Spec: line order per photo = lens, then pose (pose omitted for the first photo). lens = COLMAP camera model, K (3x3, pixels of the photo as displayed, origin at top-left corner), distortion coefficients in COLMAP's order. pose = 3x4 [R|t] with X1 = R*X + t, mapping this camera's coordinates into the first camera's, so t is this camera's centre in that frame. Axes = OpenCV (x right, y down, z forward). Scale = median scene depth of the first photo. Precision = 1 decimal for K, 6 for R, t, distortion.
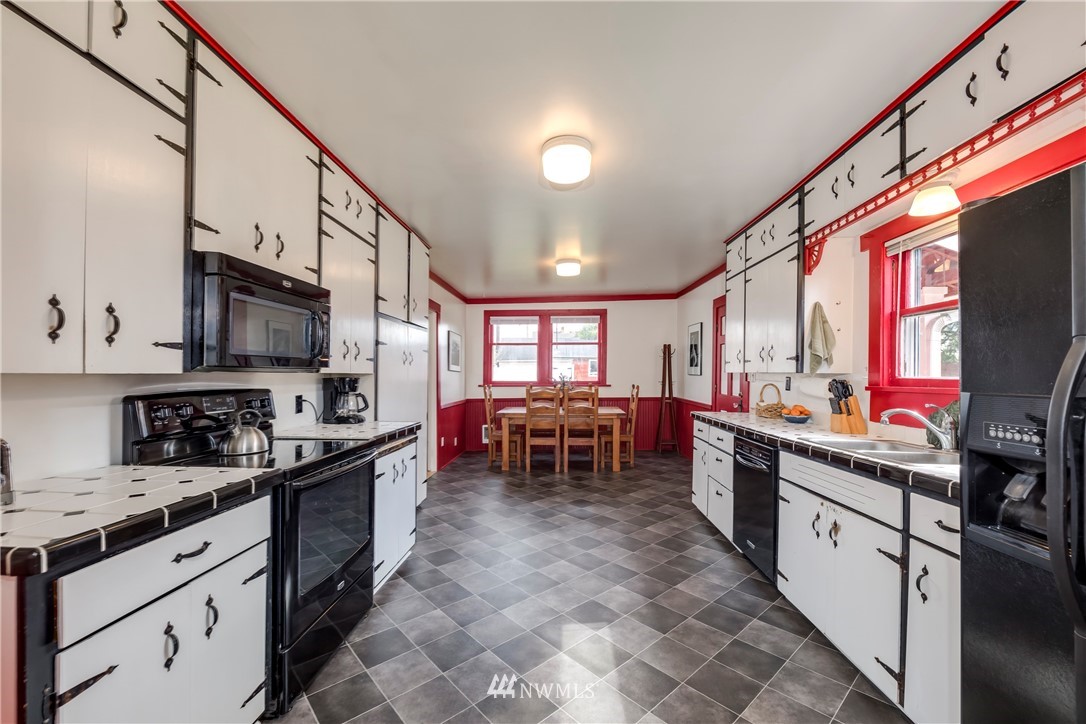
lens RADIAL K [[450.3, 0, 541.7], [0, 450.3, 374.9], [0, 0, 1]] dist [-0.000674, -0.000418]
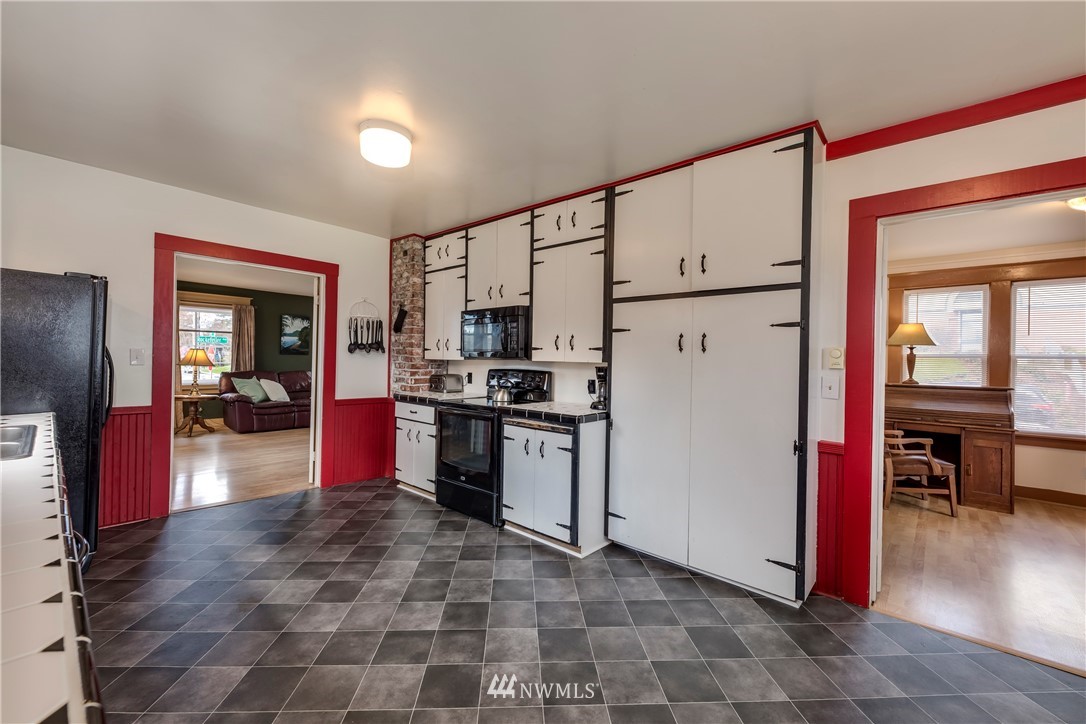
lens RADIAL K [[438.5, 0, 543.0], [0, 438.5, 357.3], [0, 0, 1]] dist [-0.017500, -0.000150]
pose [[-0.631757, -0.020368, -0.774899, 0.587420], [-0.022719, 0.999712, -0.007754, -0.005247], [0.774834, 0.012707, -0.632037, 1.932518]]
